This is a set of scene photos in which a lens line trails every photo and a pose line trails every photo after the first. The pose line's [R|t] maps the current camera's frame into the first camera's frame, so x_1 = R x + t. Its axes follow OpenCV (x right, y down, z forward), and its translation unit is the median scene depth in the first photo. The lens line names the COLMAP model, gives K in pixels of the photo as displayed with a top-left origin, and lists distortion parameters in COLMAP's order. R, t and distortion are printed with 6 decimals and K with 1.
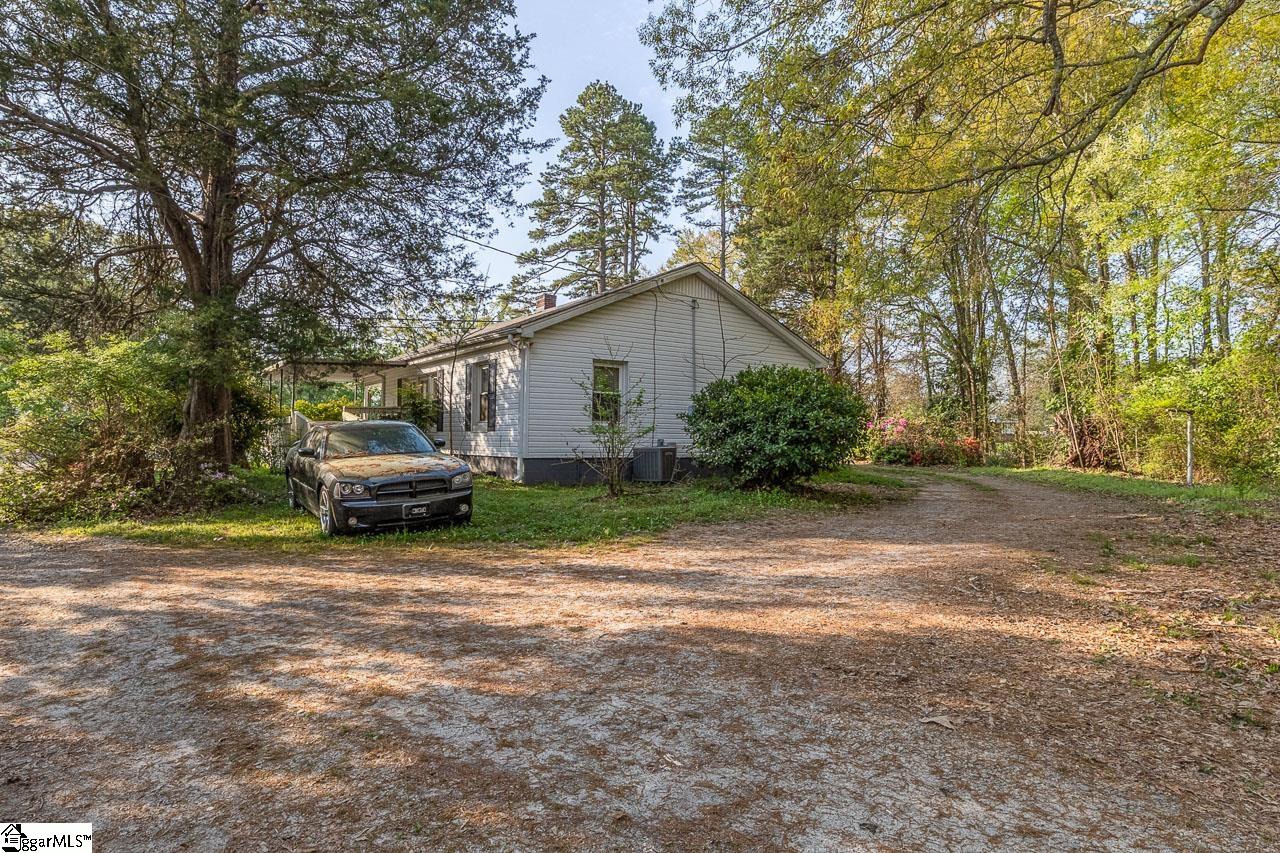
lens RADIAL K [[546.2, 0, 635.4], [0, 546.2, 408.8], [0, 0, 1]] dist [0.000122, -0.000027]
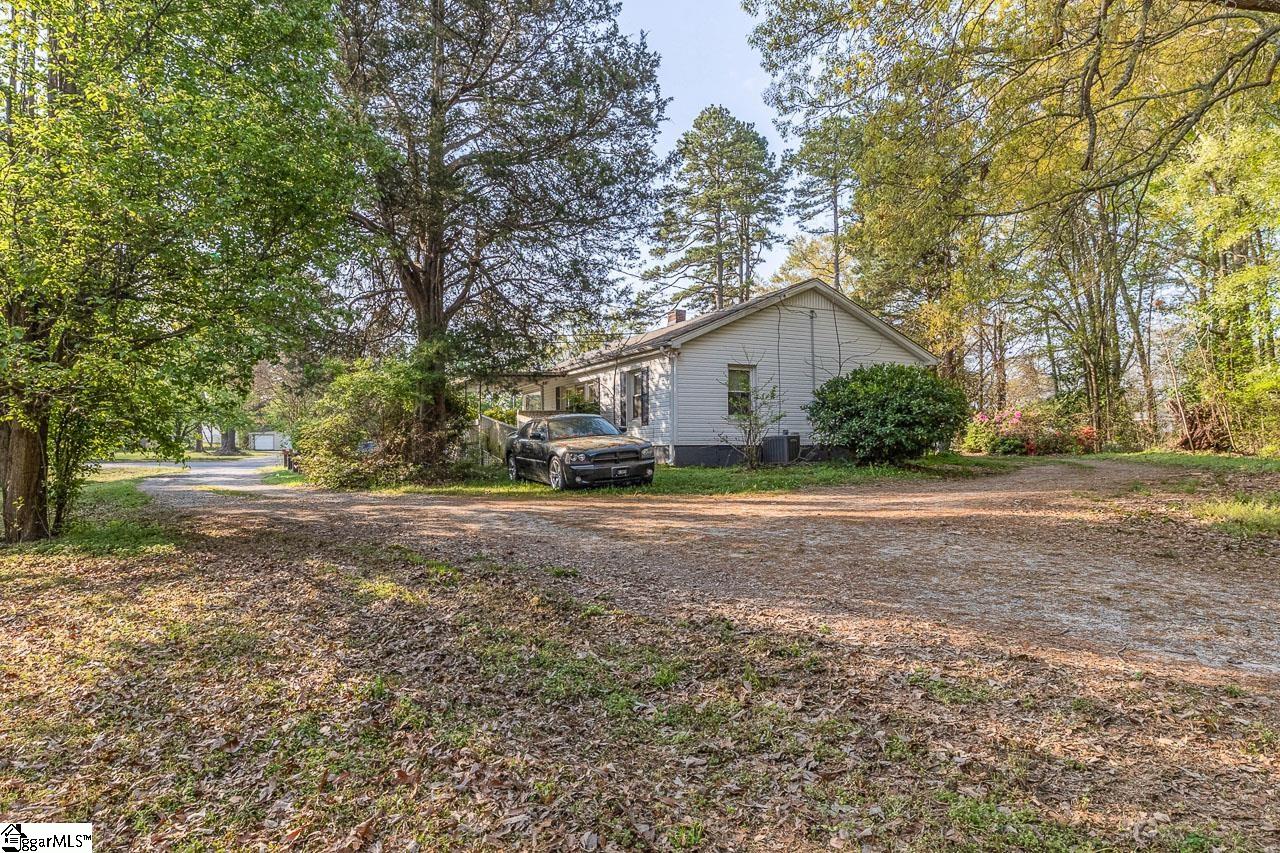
lens RADIAL K [[547.6, 0, 658.8], [0, 547.6, 419.5], [0, 0, 1]] dist [-0.001353, -0.000343]
pose [[0.987172, -0.018987, -0.158530, -0.026930], [0.019882, 0.999794, 0.004063, 0.017196], [0.158420, -0.007163, 0.987346, -0.160098]]
